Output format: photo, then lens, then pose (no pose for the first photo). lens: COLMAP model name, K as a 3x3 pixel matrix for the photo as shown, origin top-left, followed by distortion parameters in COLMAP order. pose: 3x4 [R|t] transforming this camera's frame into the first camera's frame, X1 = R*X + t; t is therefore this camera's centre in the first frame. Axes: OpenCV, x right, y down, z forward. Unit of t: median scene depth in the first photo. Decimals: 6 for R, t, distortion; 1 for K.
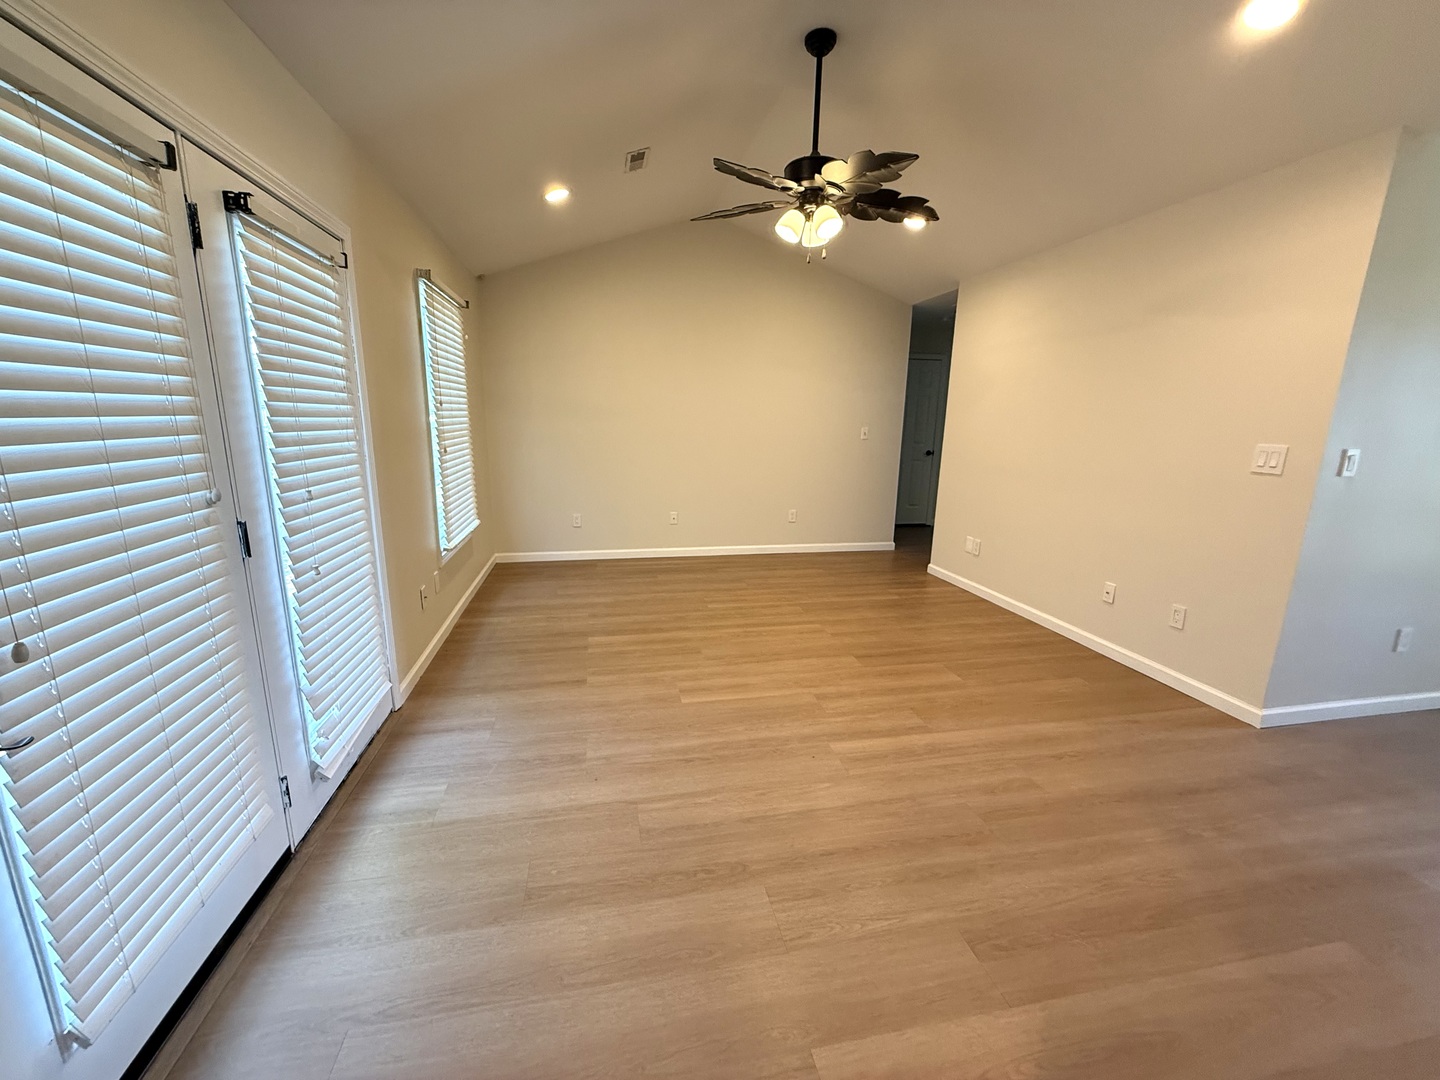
lens RADIAL K [[576.2, 0, 706.8], [0, 576.2, 538.7], [0, 0, 1]] dist [0.001436, 0.000013]
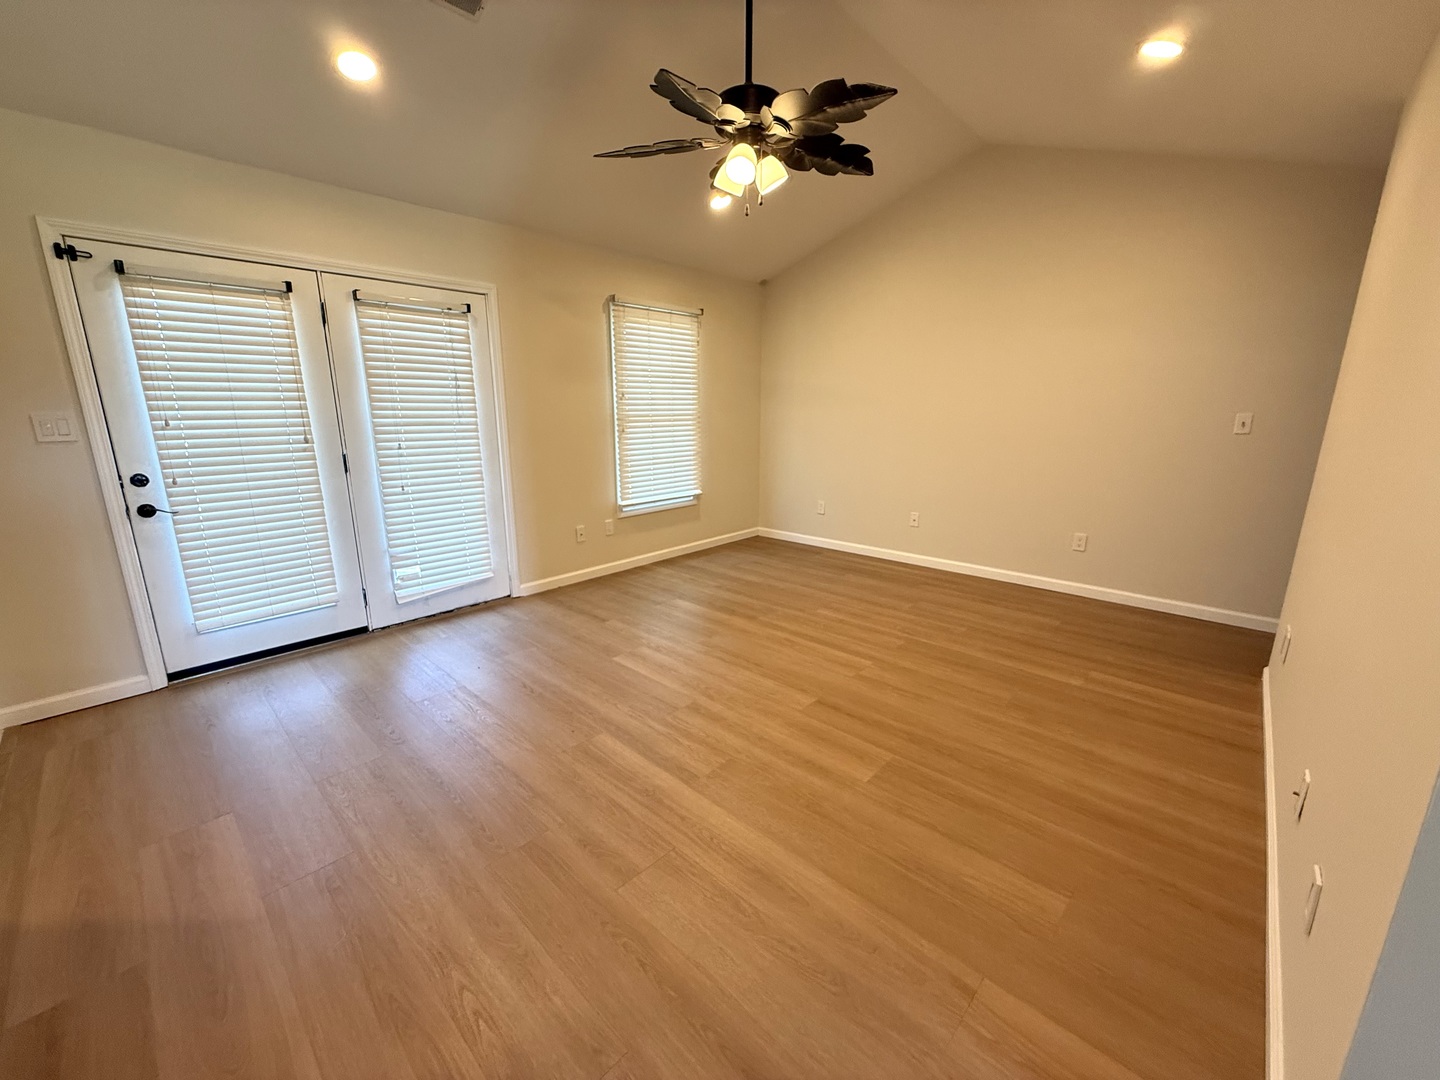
lens RADIAL K [[576.2, 0, 715.5], [0, 576.2, 537.6], [0, 0, 1]] dist [0.001436, 0.000013]
pose [[0.578814, 0.163789, -0.798841, 0.678473], [-0.160215, 0.983369, 0.085537, -0.051308], [0.799566, 0.078476, 0.595429, 0.358841]]
